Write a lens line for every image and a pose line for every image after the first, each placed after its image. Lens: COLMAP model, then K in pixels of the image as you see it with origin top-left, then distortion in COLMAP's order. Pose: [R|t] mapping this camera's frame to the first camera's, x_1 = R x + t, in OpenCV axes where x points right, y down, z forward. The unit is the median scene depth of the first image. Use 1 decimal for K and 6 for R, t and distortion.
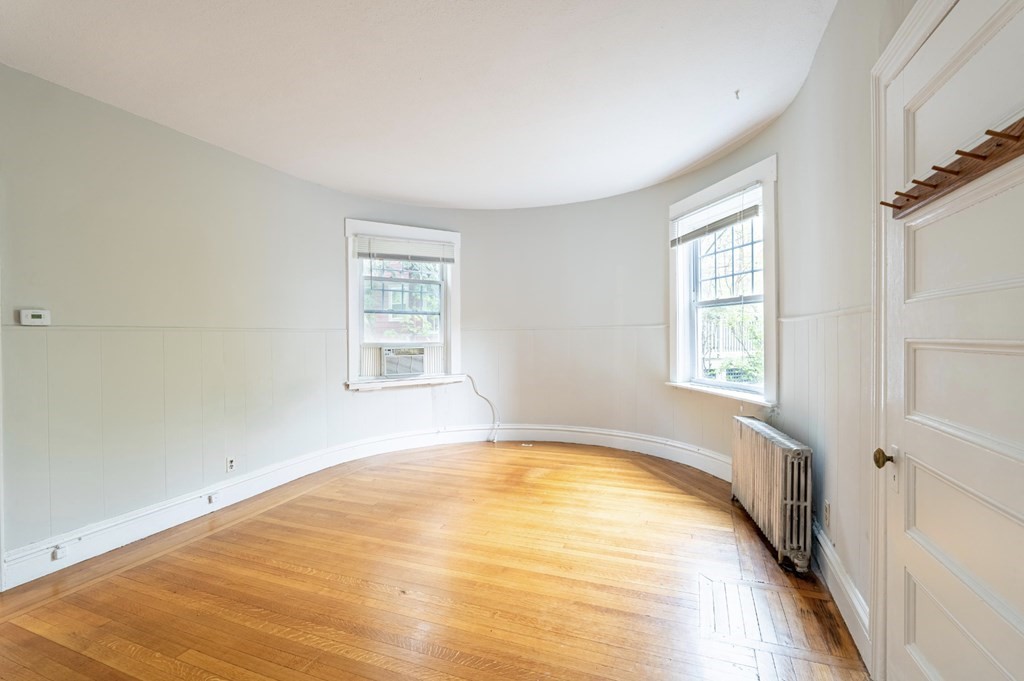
lens RADIAL K [[452.7, 0, 512.0], [0, 452.7, 340.5], [0, 0, 1]] dist [-0.009844, 0.000000]
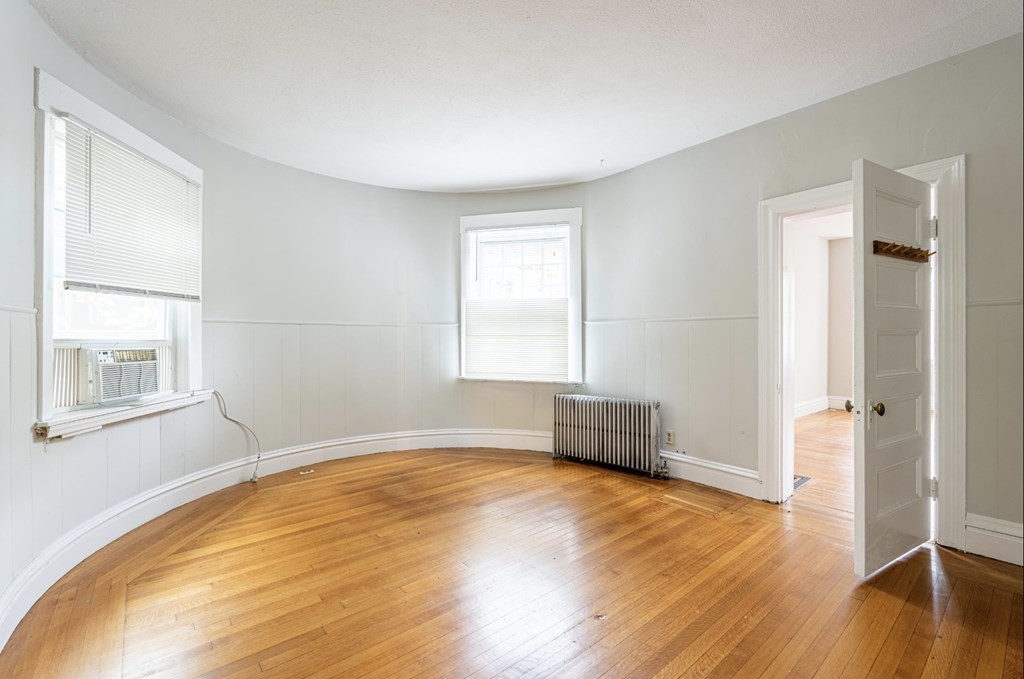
lens RADIAL K [[452.7, 0, 512.0], [0, 452.7, 339.5], [0, 0, 1]] dist [-0.009844, 0.000000]
pose [[0.469987, 0.004915, 0.882660, -0.568022], [0.006511, 0.999938, -0.009035, 0.014616], [-0.882649, 0.009993, 0.469926, 0.377748]]
